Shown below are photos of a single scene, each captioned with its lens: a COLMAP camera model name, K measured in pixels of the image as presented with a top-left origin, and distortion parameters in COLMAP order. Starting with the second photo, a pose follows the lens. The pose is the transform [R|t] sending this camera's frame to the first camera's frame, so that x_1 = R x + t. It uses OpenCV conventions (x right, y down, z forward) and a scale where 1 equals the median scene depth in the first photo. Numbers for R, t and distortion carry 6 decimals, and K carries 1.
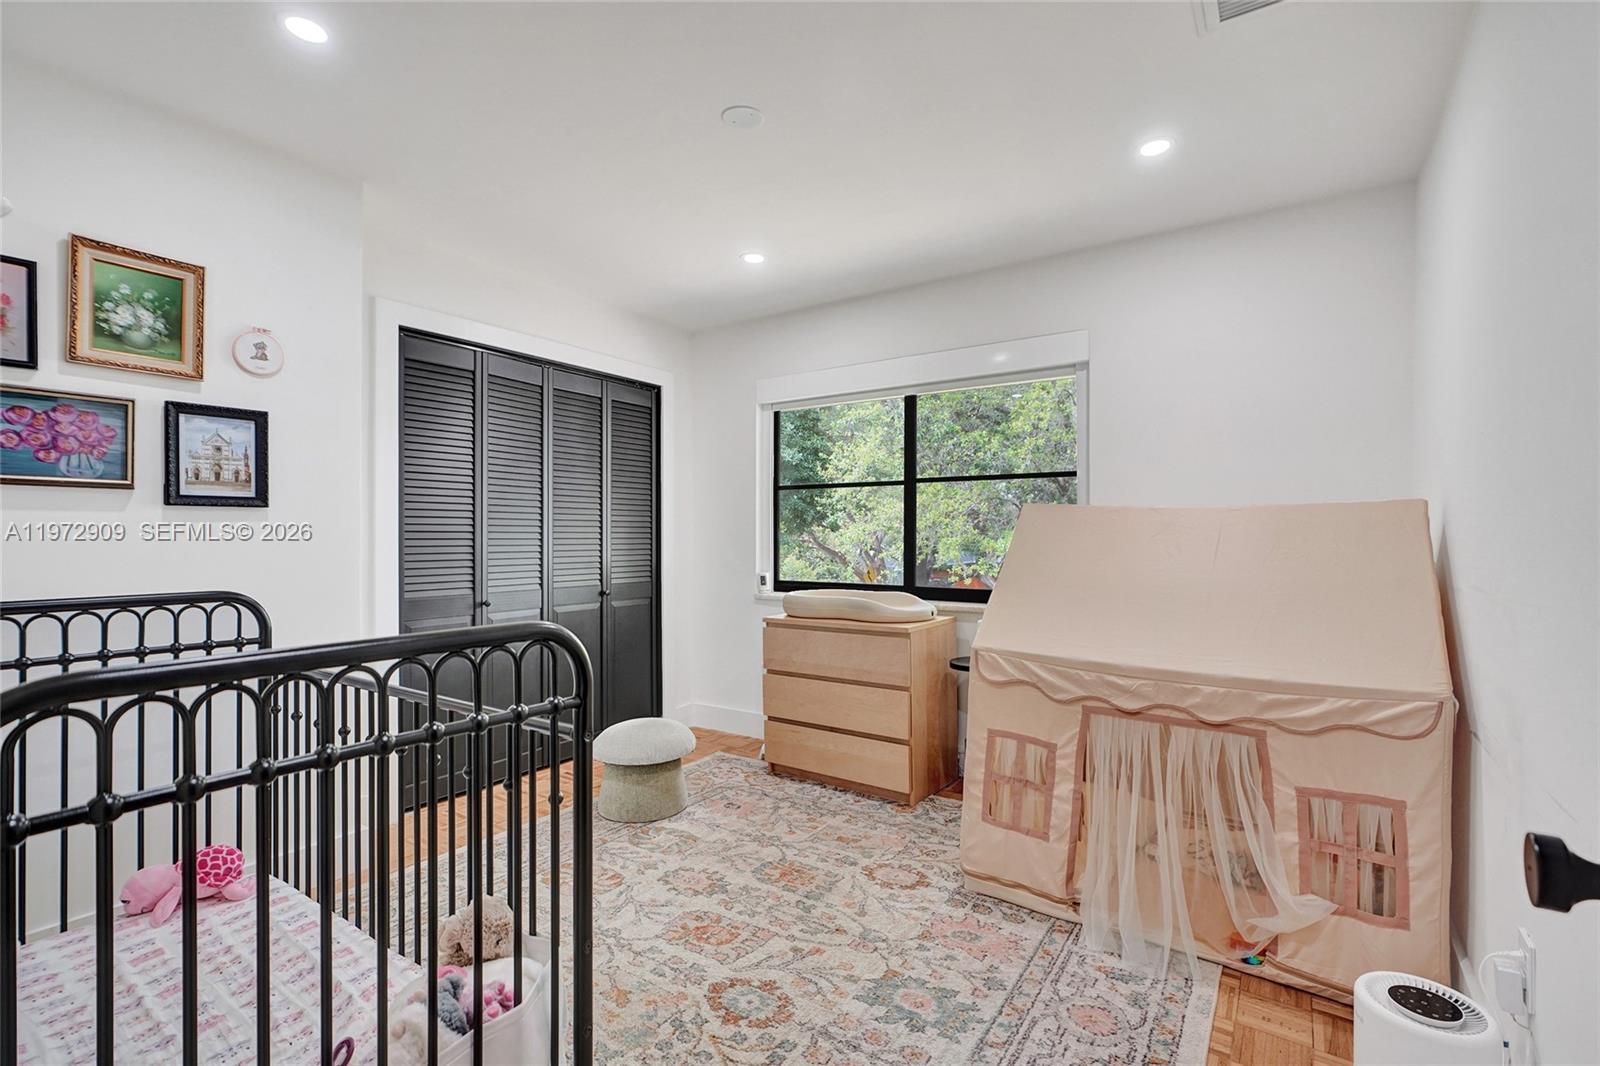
lens RADIAL K [[729.1, 0, 790.9], [0, 729.1, 539.7], [0, 0, 1]] dist [0.018753, 0.000021]
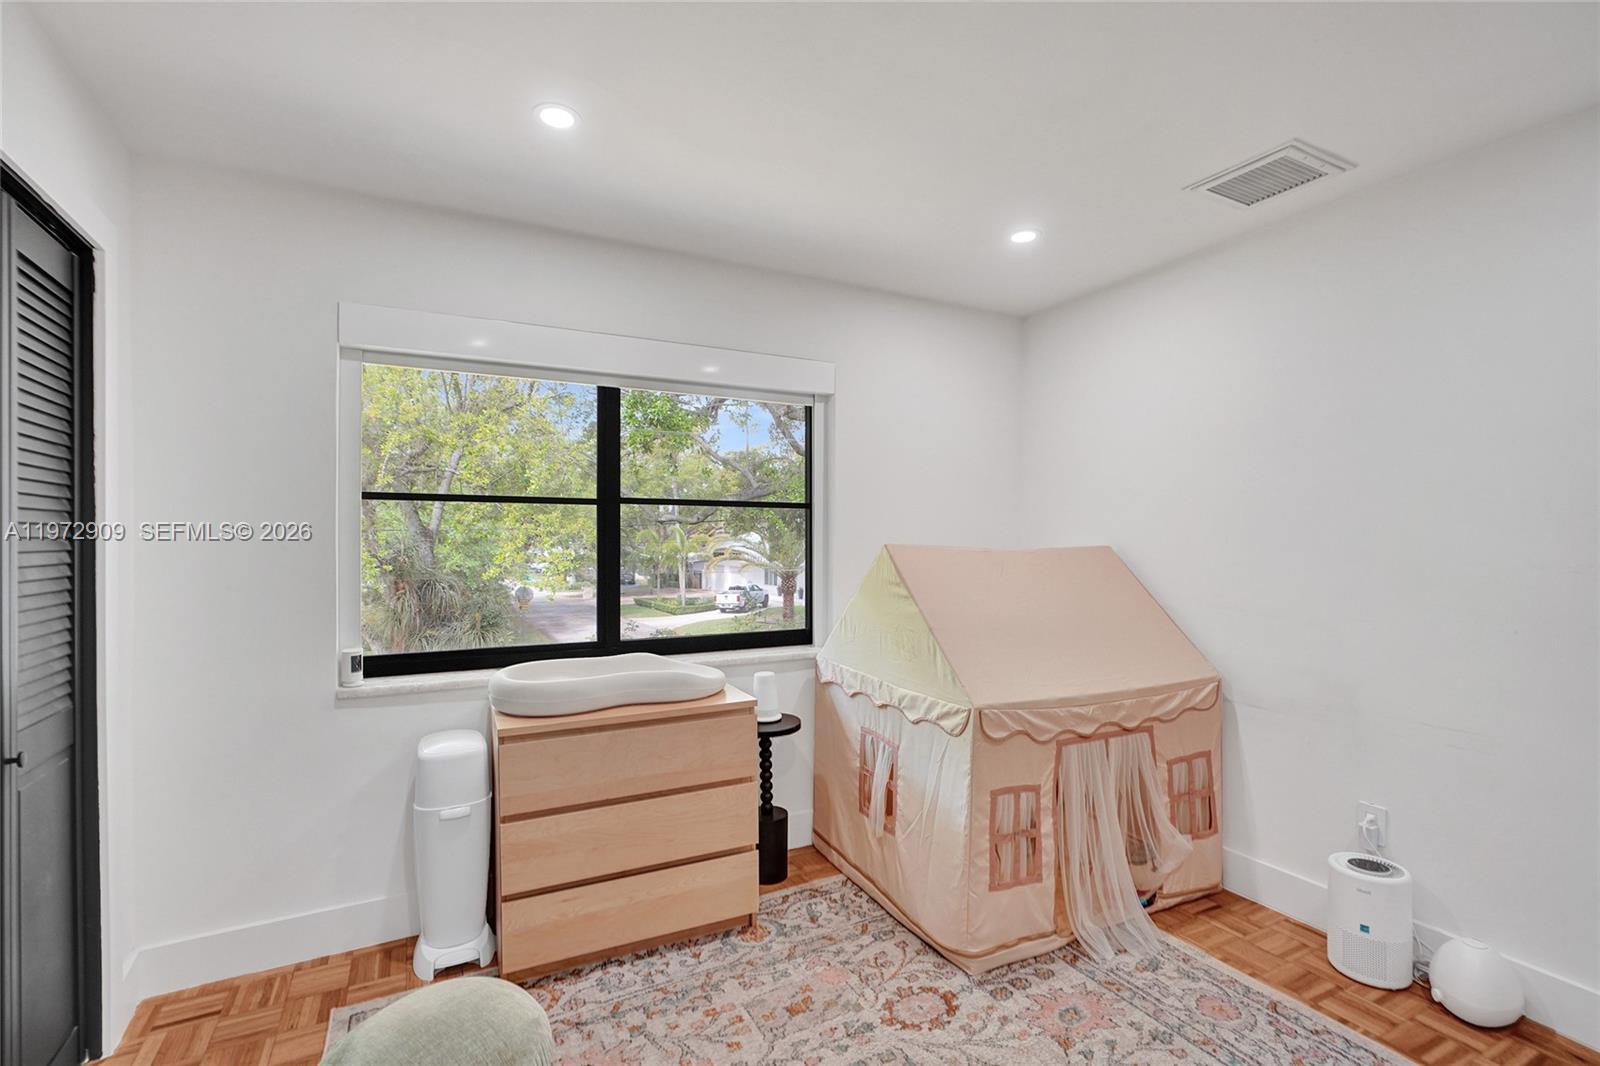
lens RADIAL K [[747.0, 0, 798.6], [0, 747.0, 536.6], [0, 0, 1]] dist [0.001603, -0.000035]
pose [[0.456066, -0.001219, 0.889945, -0.701703], [0.005145, 0.999986, -0.001267, -0.067953], [-0.889931, 0.005156, 0.456066, 0.789834]]
